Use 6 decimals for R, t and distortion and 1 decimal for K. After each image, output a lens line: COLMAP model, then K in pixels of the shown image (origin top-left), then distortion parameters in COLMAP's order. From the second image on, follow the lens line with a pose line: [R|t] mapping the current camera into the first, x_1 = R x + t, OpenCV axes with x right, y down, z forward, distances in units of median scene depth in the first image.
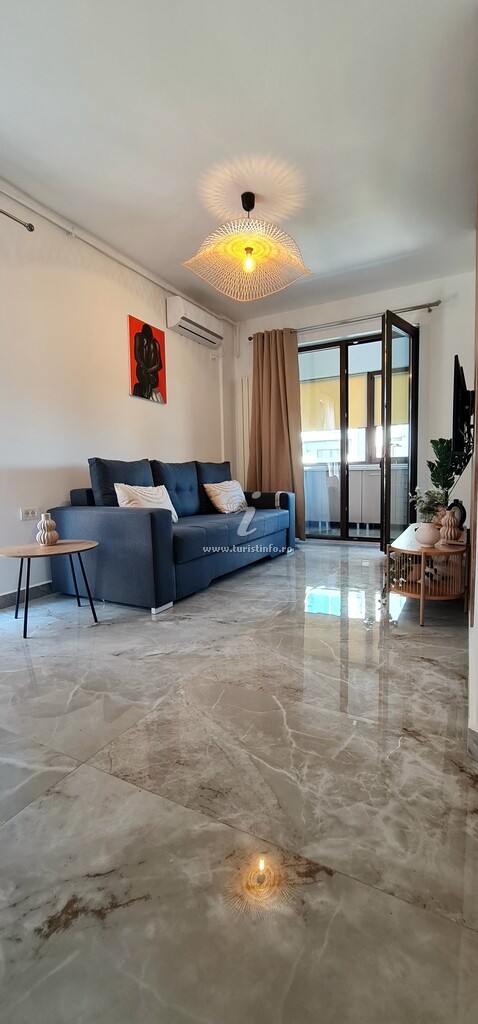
lens RADIAL K [[419.5, 0, 240.8], [0, 419.5, 516.8], [0, 0, 1]] dist [-0.007630, 0.002891]
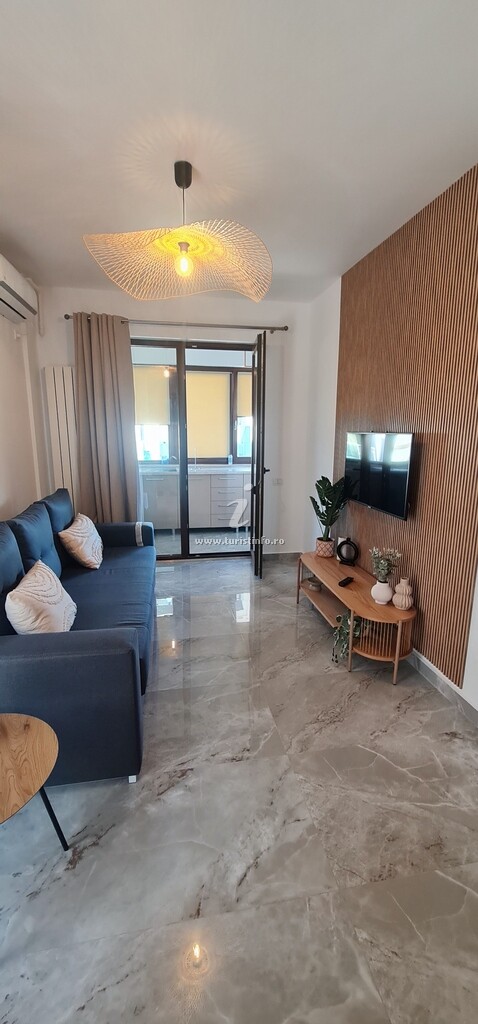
lens RADIAL K [[419.5, 0, 240.8], [0, 419.5, 516.8], [0, 0, 1]] dist [-0.007630, 0.002891]
pose [[0.780182, -0.100275, 0.617463, -0.468562], [0.036248, 0.992657, 0.115405, -0.288634], [-0.624501, -0.067655, 0.778088, 0.393495]]
